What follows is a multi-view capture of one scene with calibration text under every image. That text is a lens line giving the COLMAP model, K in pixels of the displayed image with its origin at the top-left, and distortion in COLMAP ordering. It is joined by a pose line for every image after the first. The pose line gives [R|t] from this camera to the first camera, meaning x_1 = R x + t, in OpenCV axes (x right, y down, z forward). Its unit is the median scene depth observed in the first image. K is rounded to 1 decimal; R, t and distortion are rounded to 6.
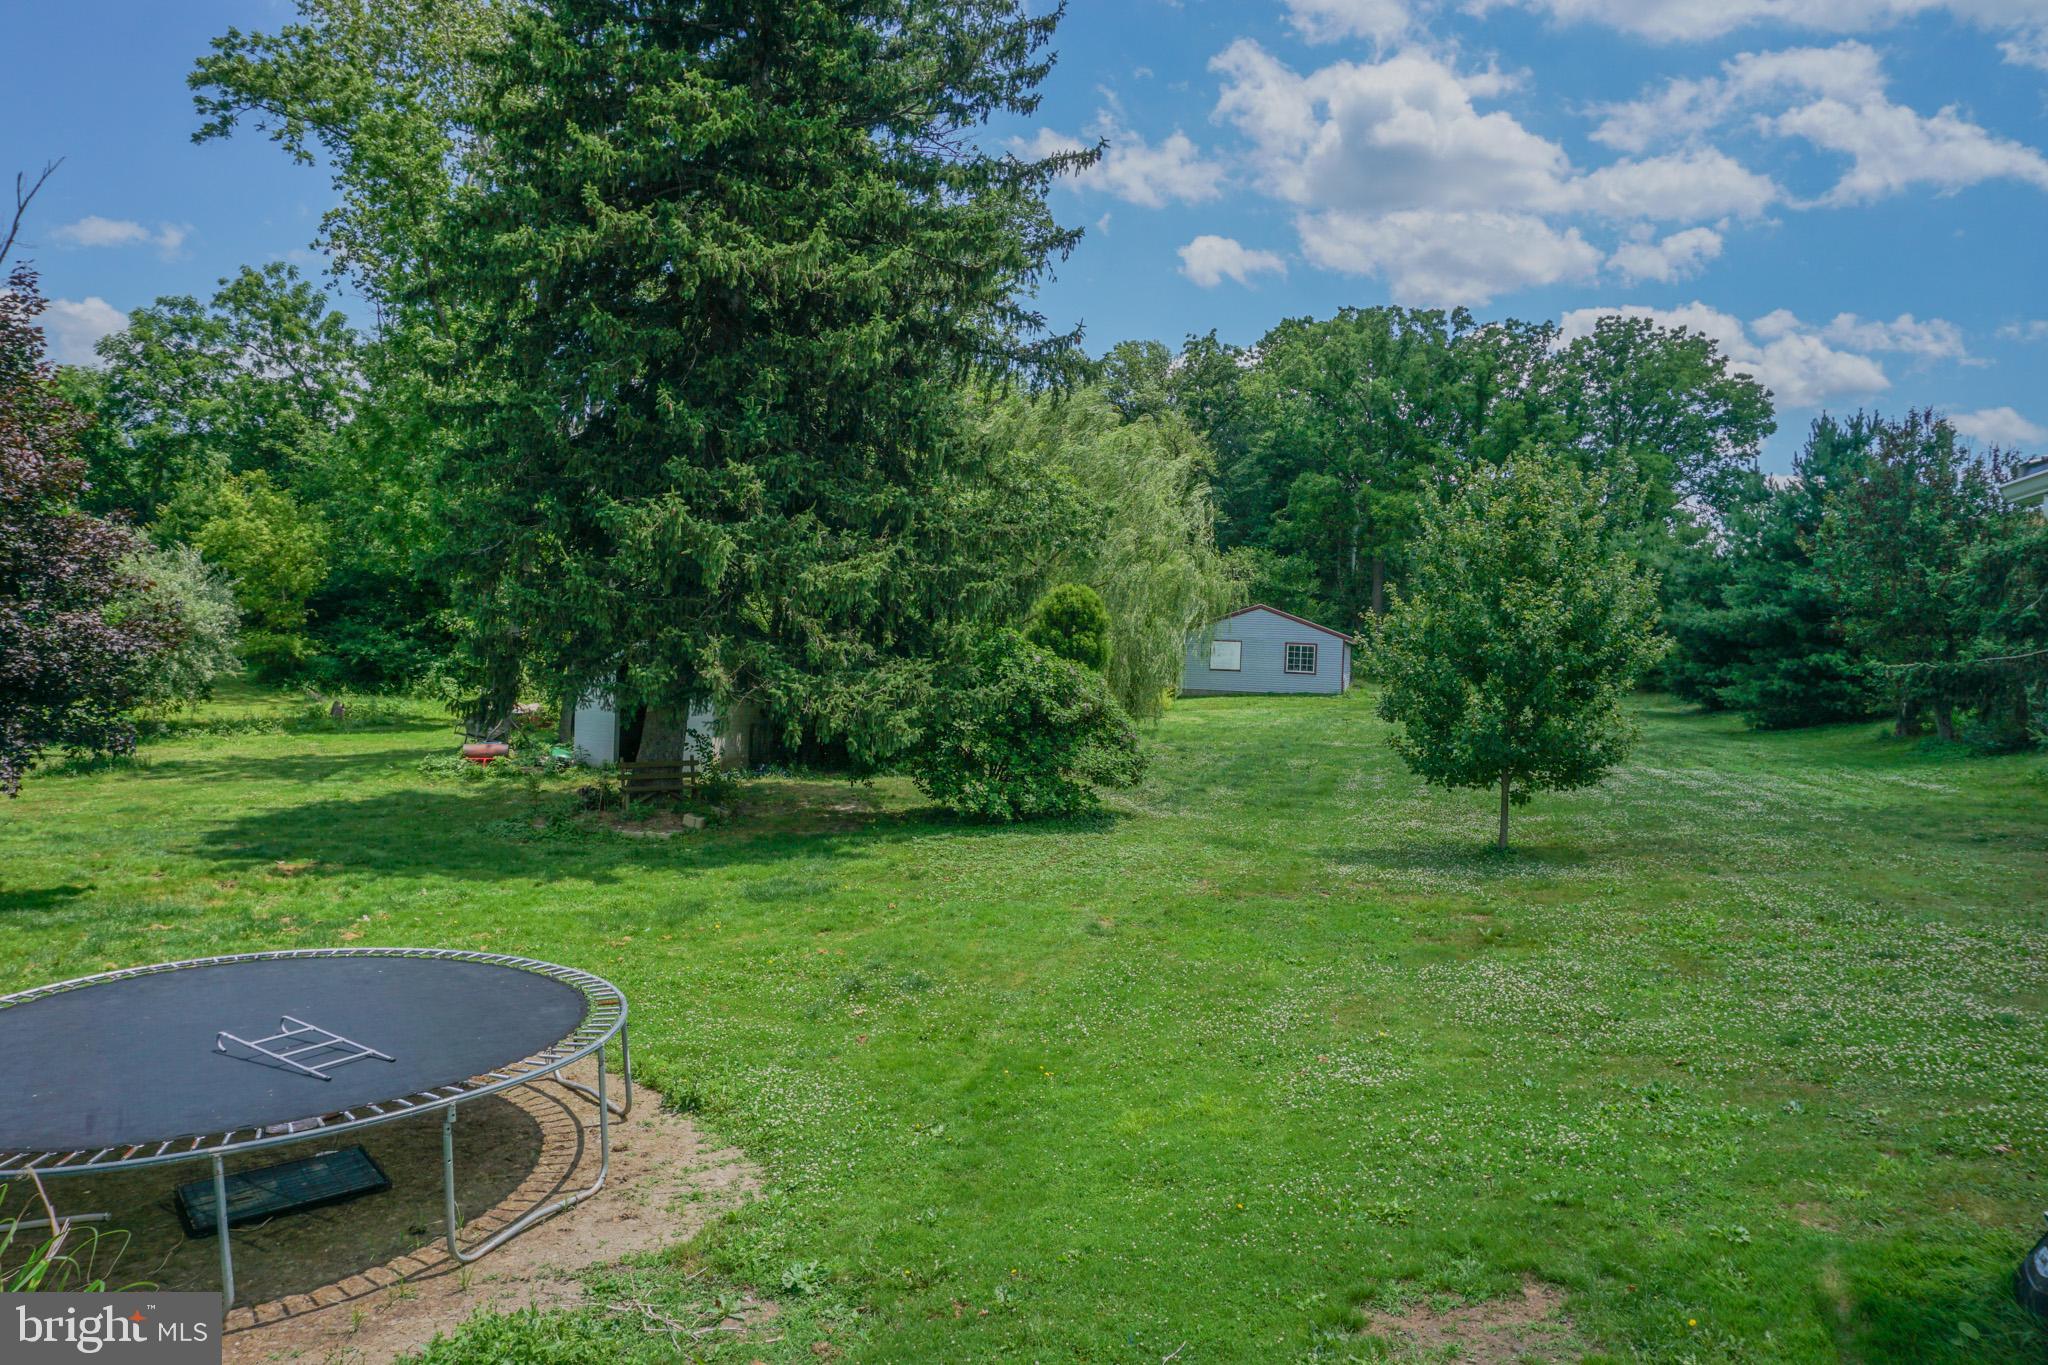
lens RADIAL K [[1395.6, 0, 1008.2], [0, 1395.6, 682.1], [0, 0, 1]] dist [-0.059484, 0.040176]
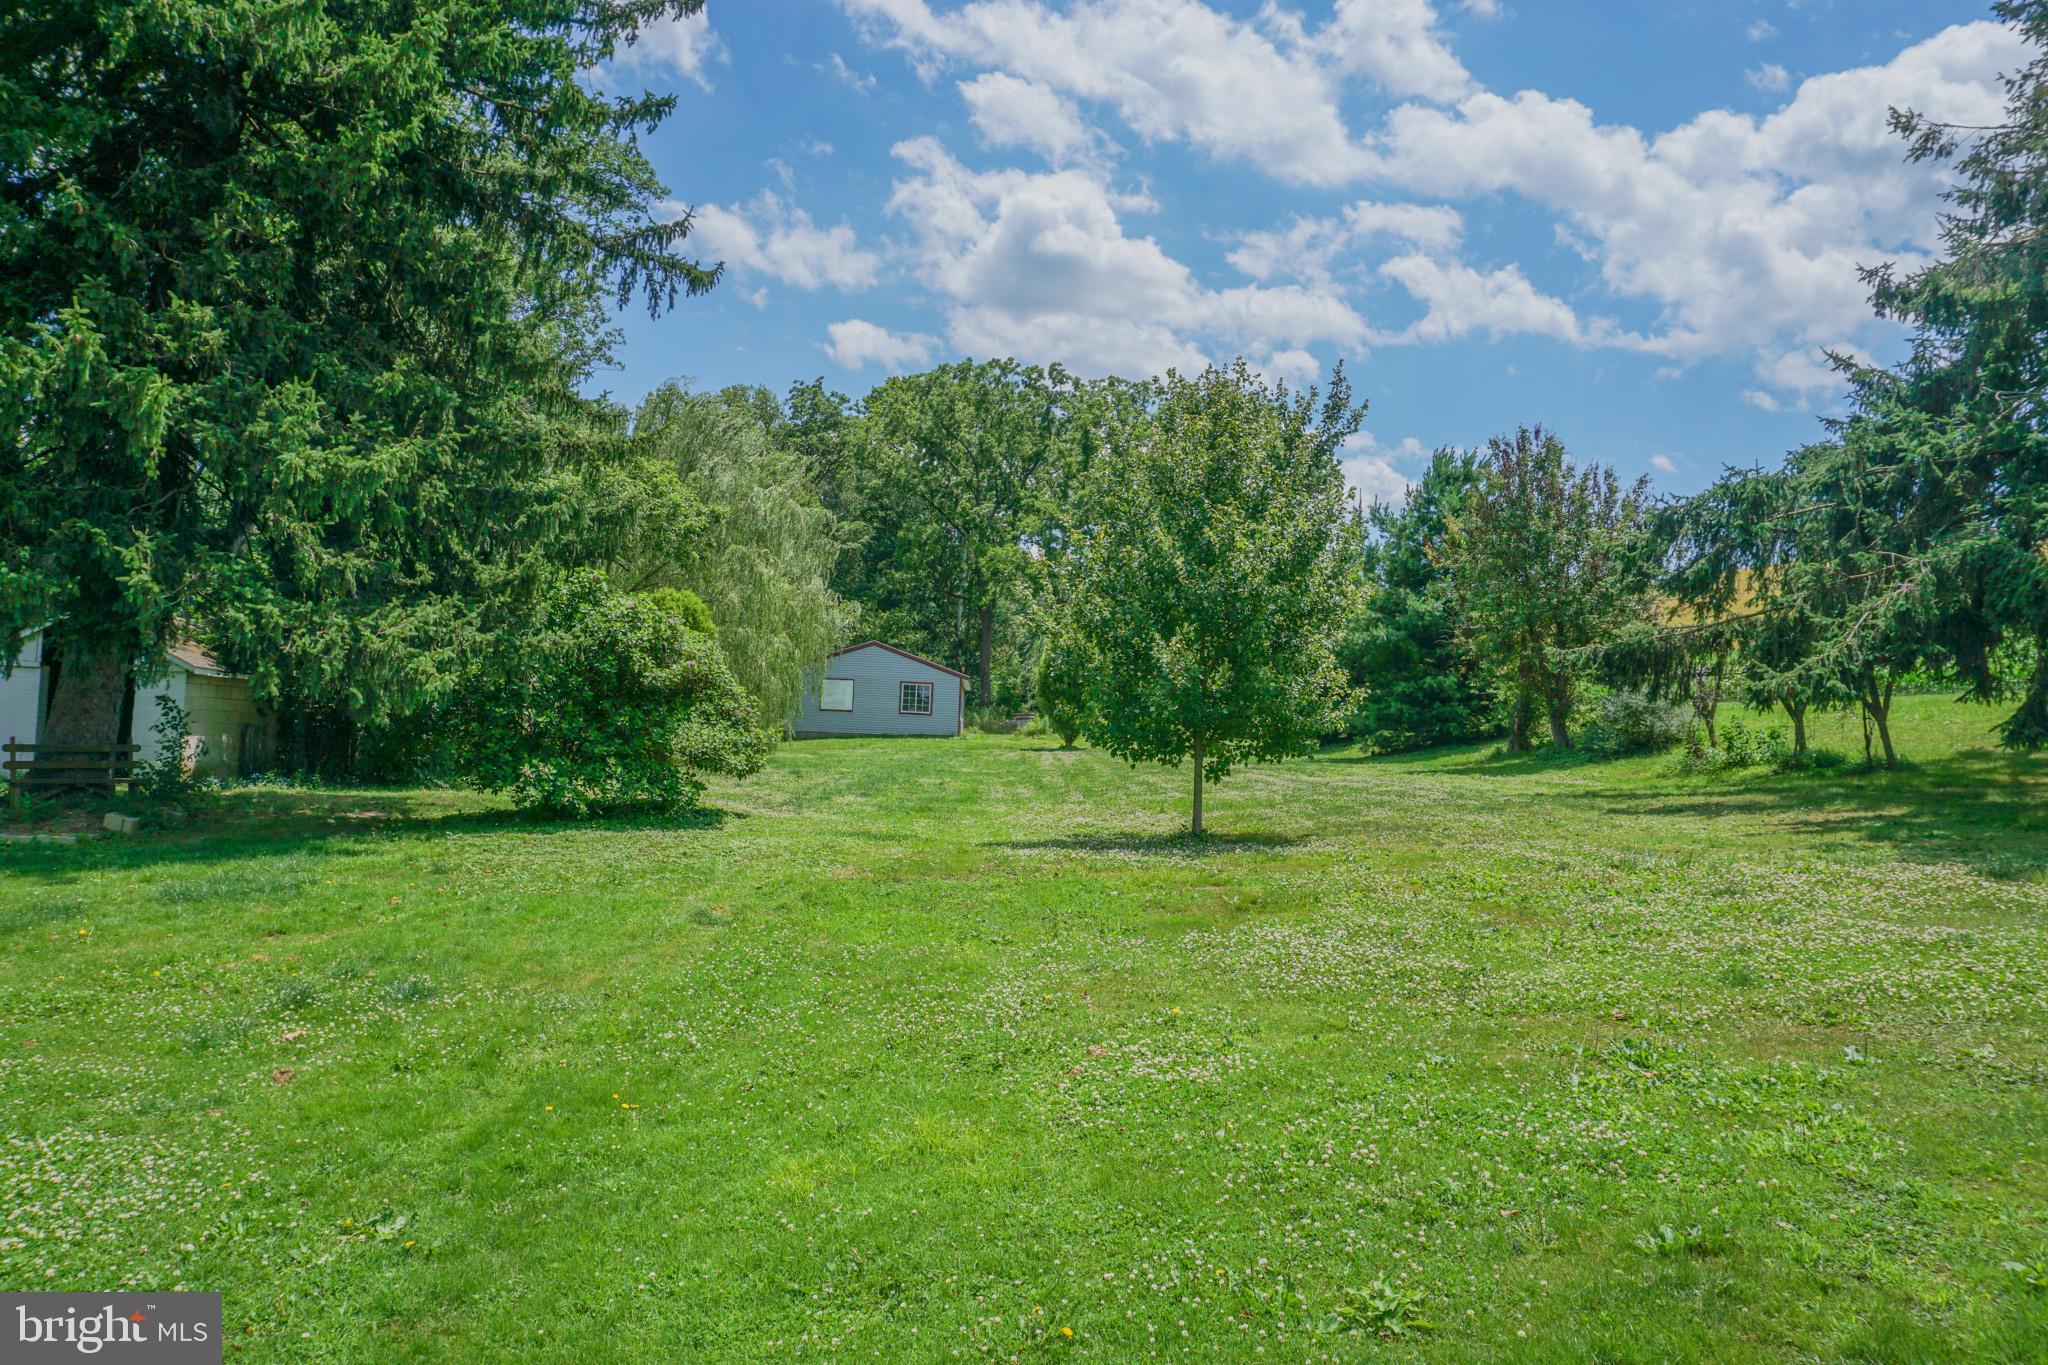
lens RADIAL K [[1395.6, 0, 1008.2], [0, 1395.6, 682.1], [0, 0, 1]] dist [-0.059484, 0.040176]
pose [[0.959366, 0.009954, 0.281990, 0.008474], [0.006094, 0.998414, -0.055976, 0.072426], [-0.282099, 0.055420, 0.957783, 0.211079]]
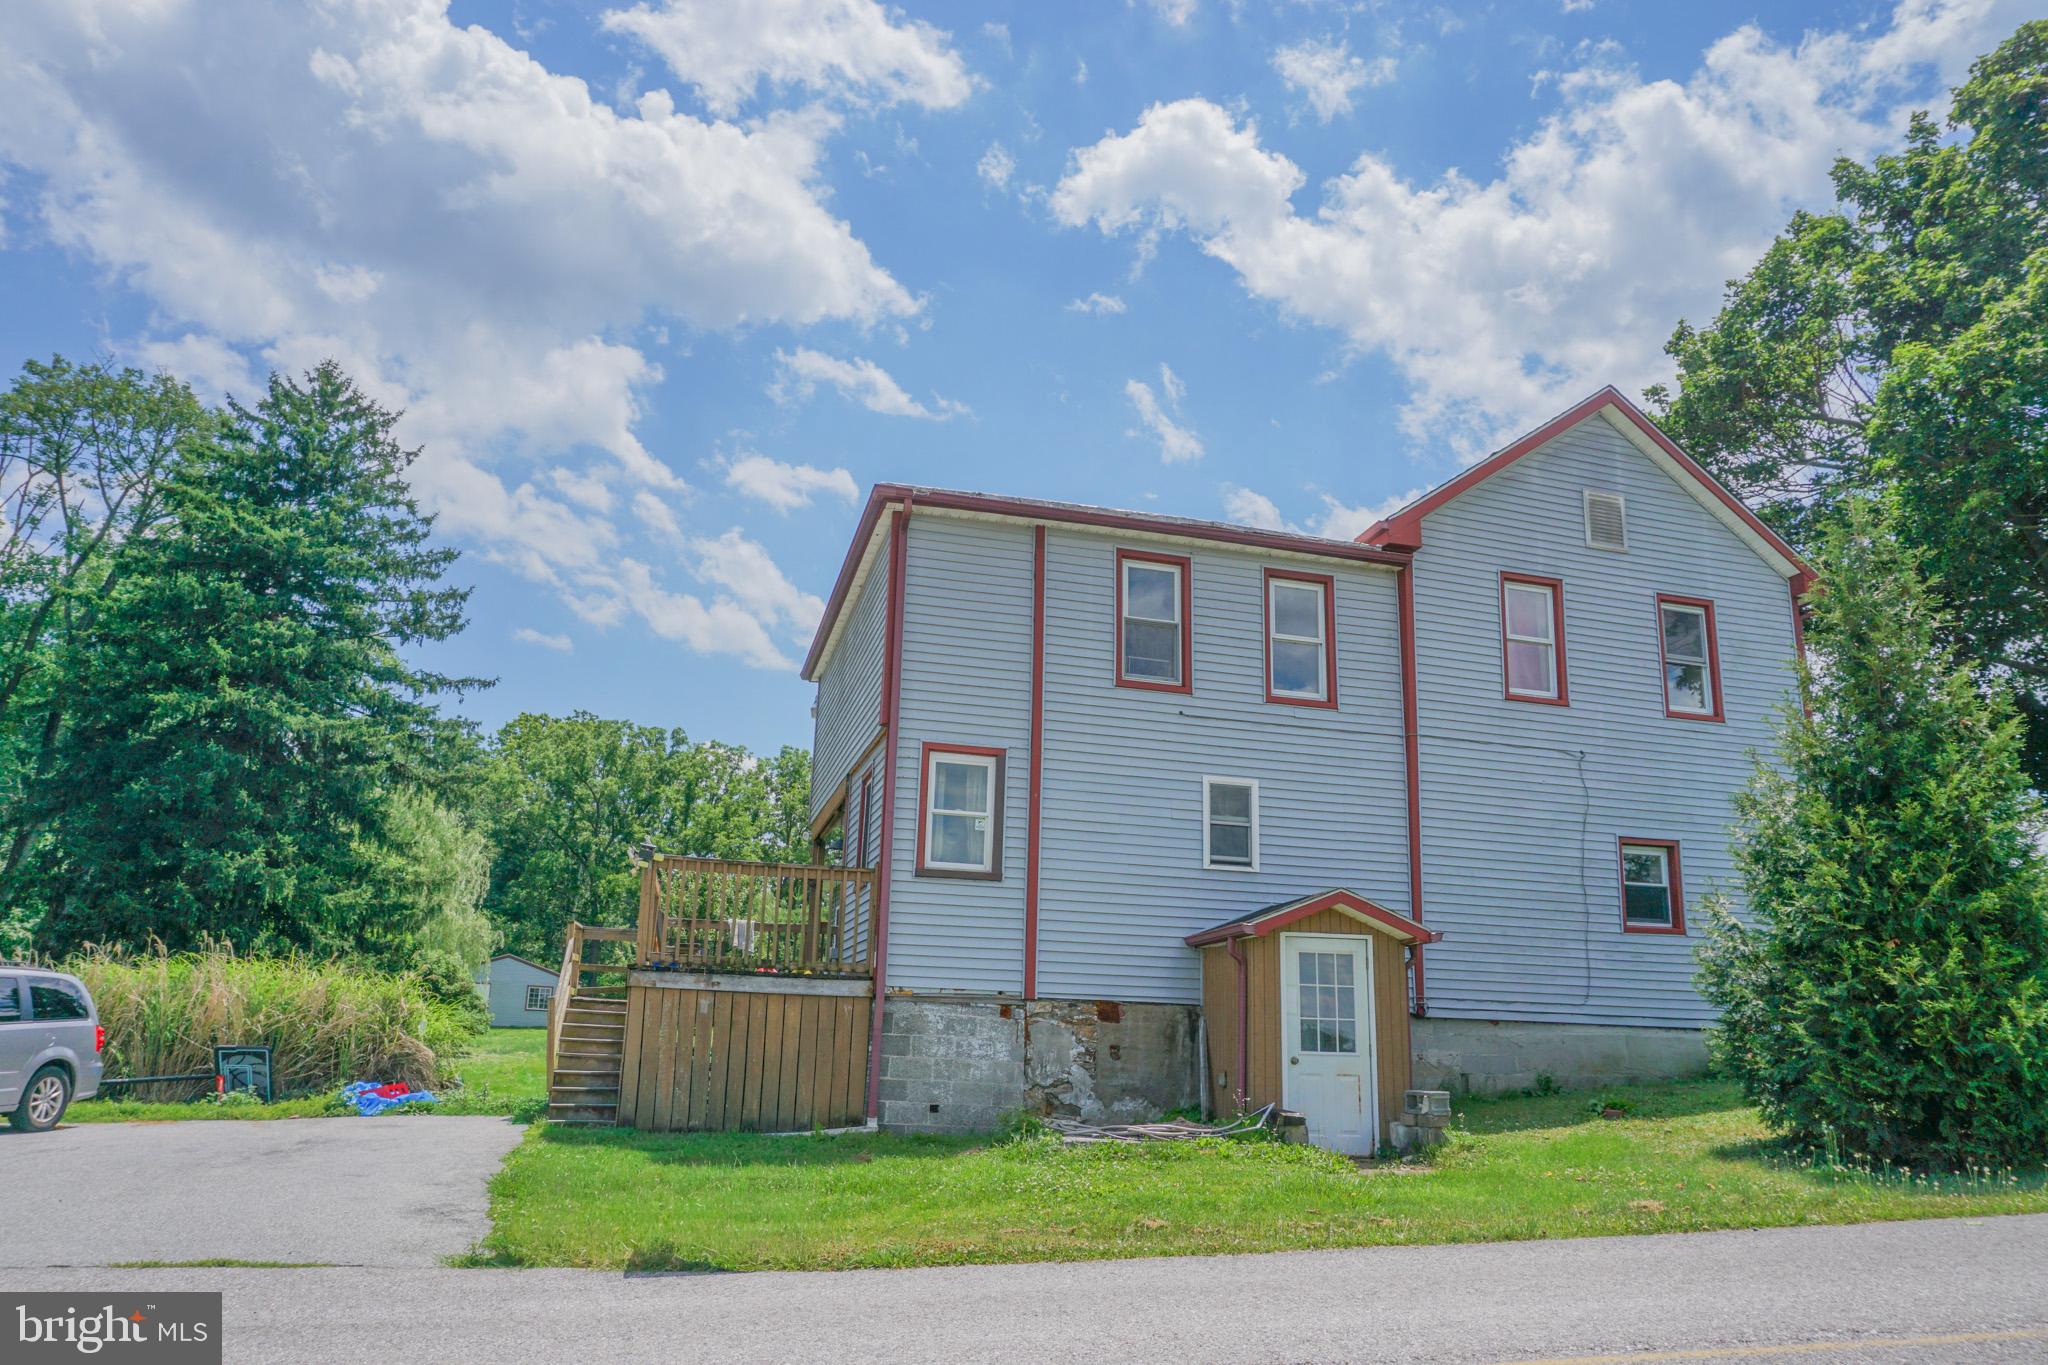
lens RADIAL K [[1391.5, 0, 1012.9], [0, 1391.5, 645.0], [0, 0, 1]] dist [-0.006704, 0.000235]
pose [[0.846935, 0.149421, 0.510269, -0.328322], [0.004908, 0.957462, -0.288518, 0.121569], [-0.531673, 0.246861, 0.810175, -0.950050]]
